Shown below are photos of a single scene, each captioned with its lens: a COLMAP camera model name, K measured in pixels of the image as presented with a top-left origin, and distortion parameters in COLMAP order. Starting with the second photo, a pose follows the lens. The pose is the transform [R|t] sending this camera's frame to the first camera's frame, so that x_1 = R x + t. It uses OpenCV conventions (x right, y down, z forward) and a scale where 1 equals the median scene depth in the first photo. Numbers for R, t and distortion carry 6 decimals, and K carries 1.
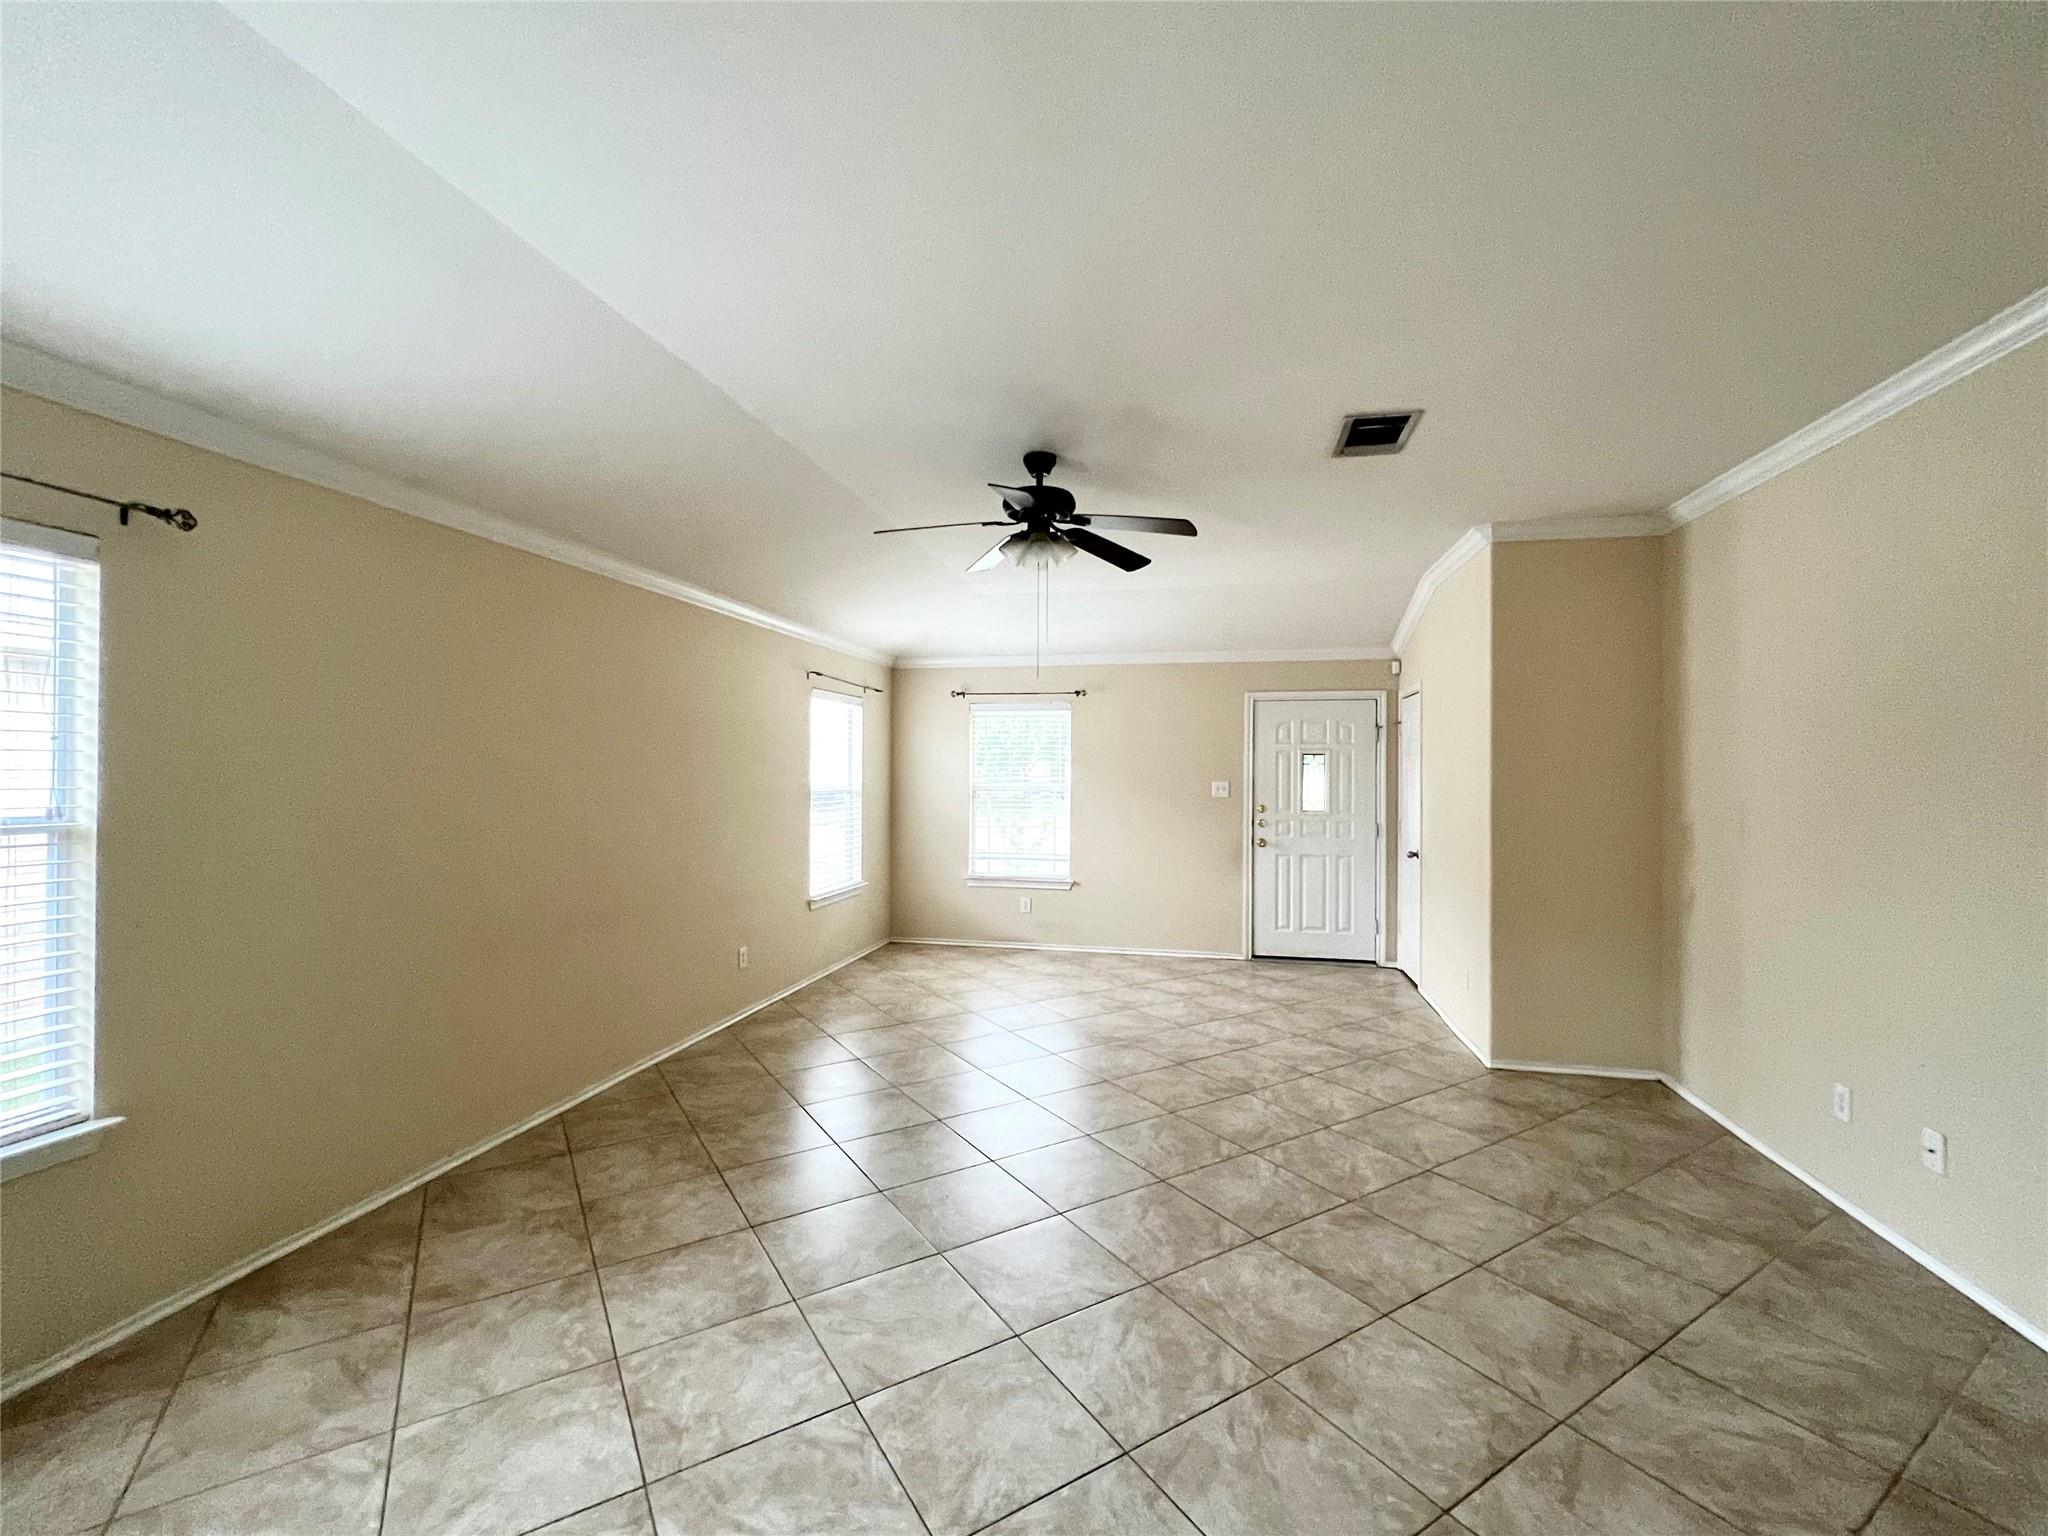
lens RADIAL K [[871.4, 0, 1016.1], [0, 871.4, 782.5], [0, 0, 1]] dist [-0.019115, 0.001041]
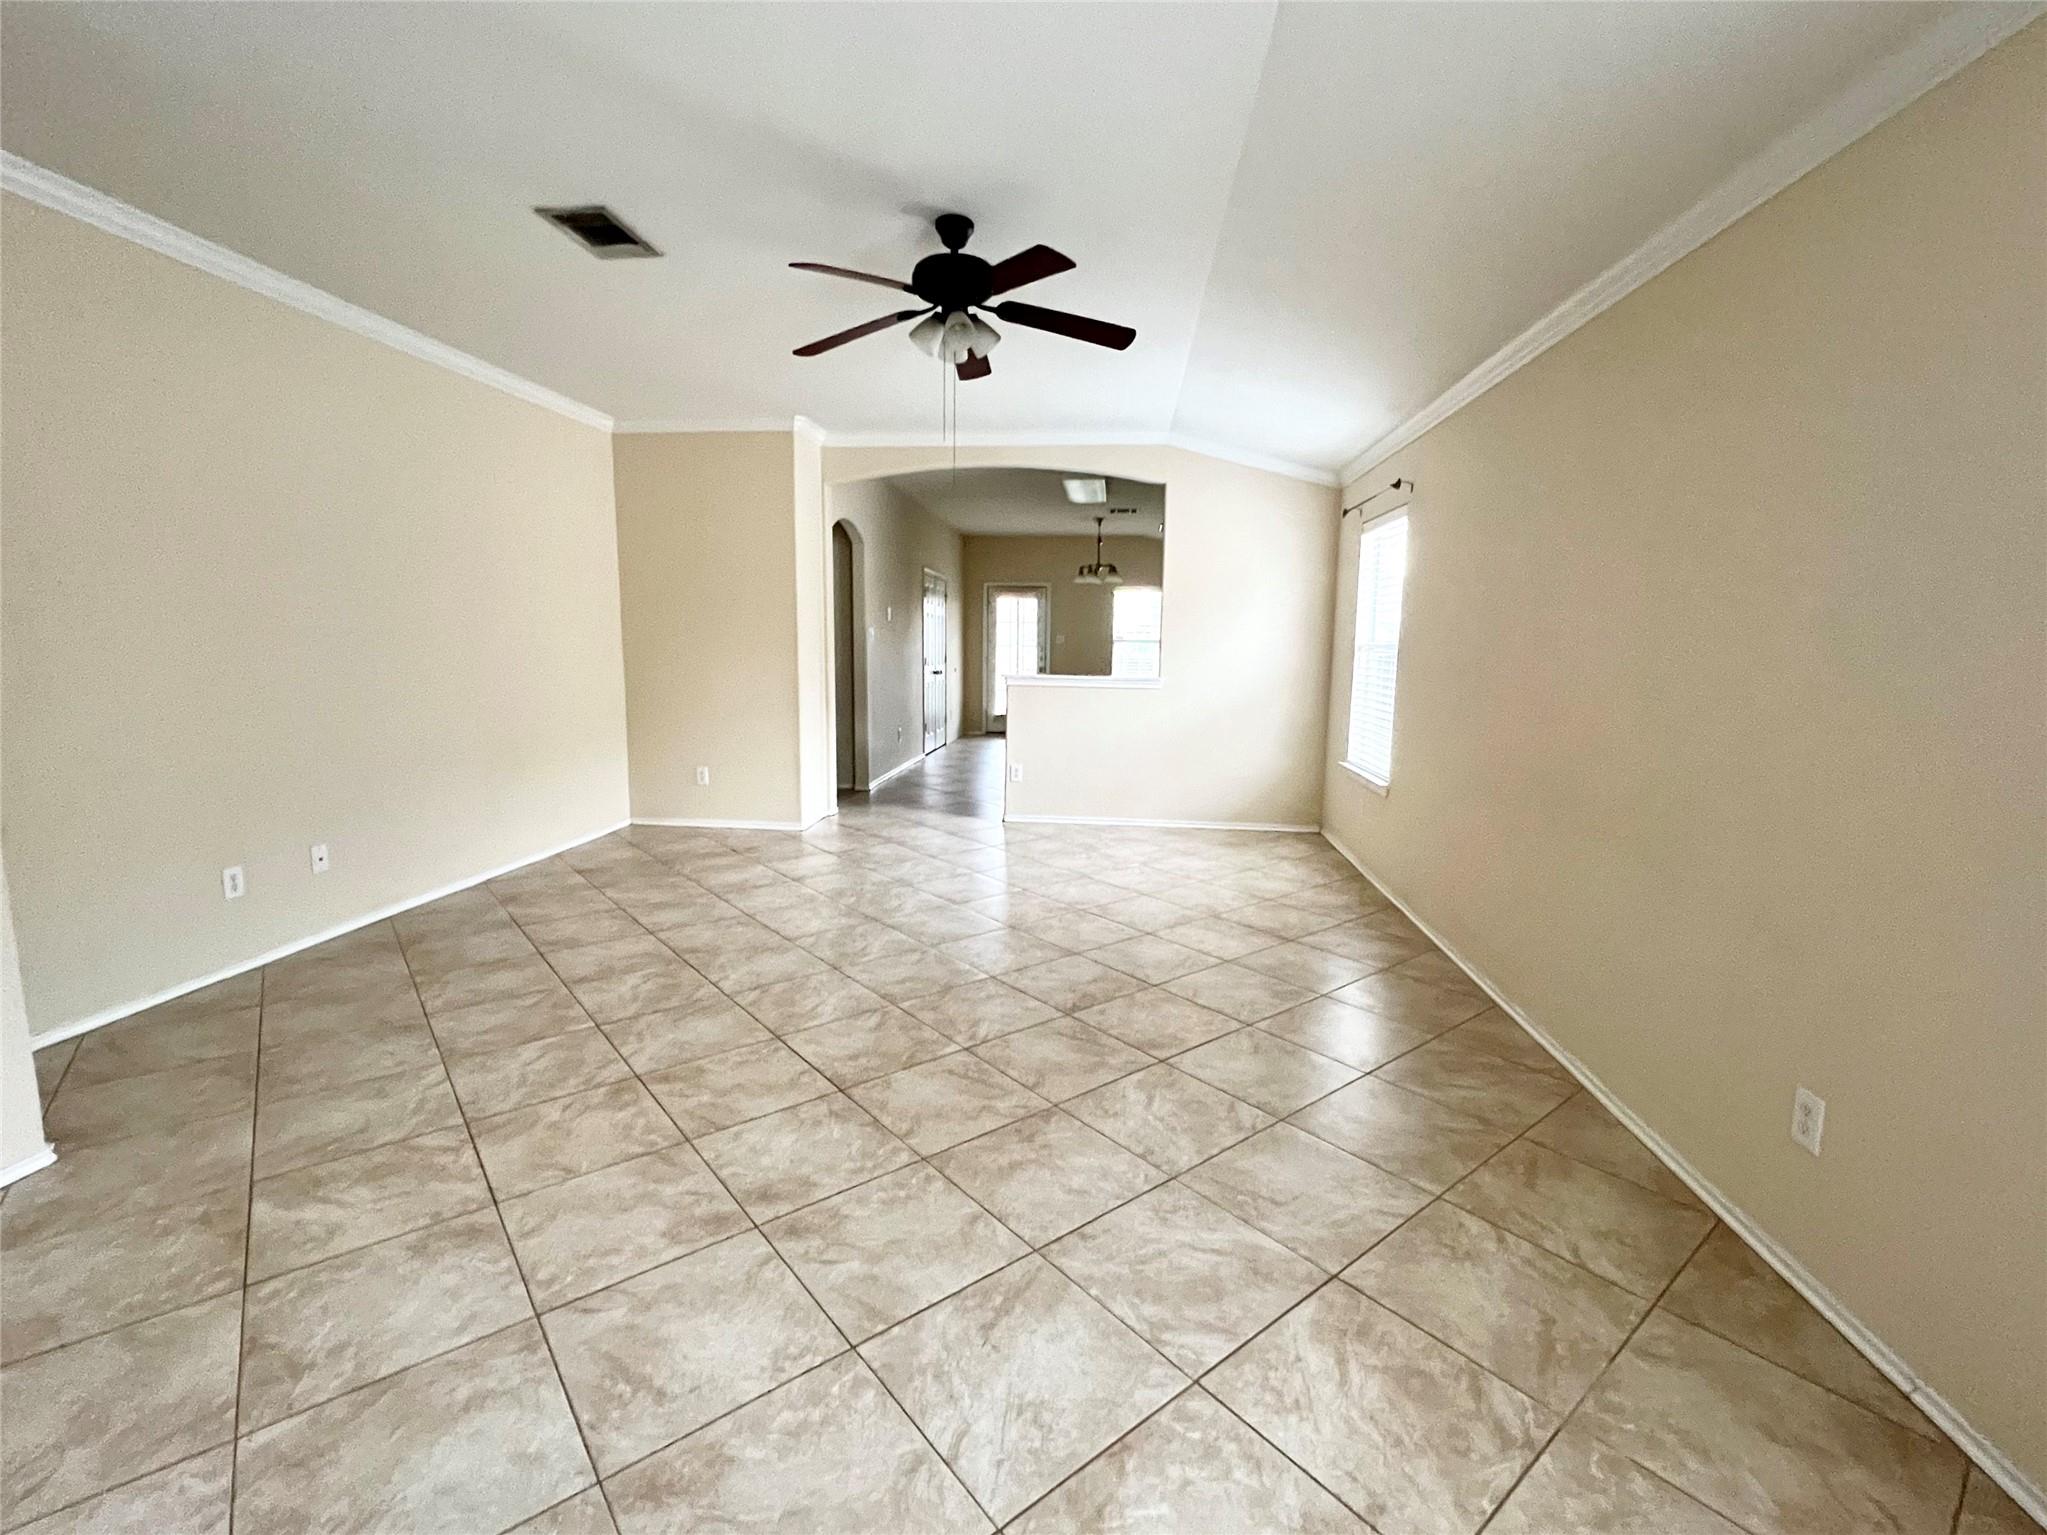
lens RADIAL K [[910.2, 0, 1017.0], [0, 910.2, 772.3], [0, 0, 1]] dist [-0.012061, 0.000621]
pose [[-0.993364, -0.004684, -0.114919, 0.064761], [-0.022933, 0.987173, 0.157998, 0.016100], [0.112705, 0.159585, -0.980730, 1.864210]]
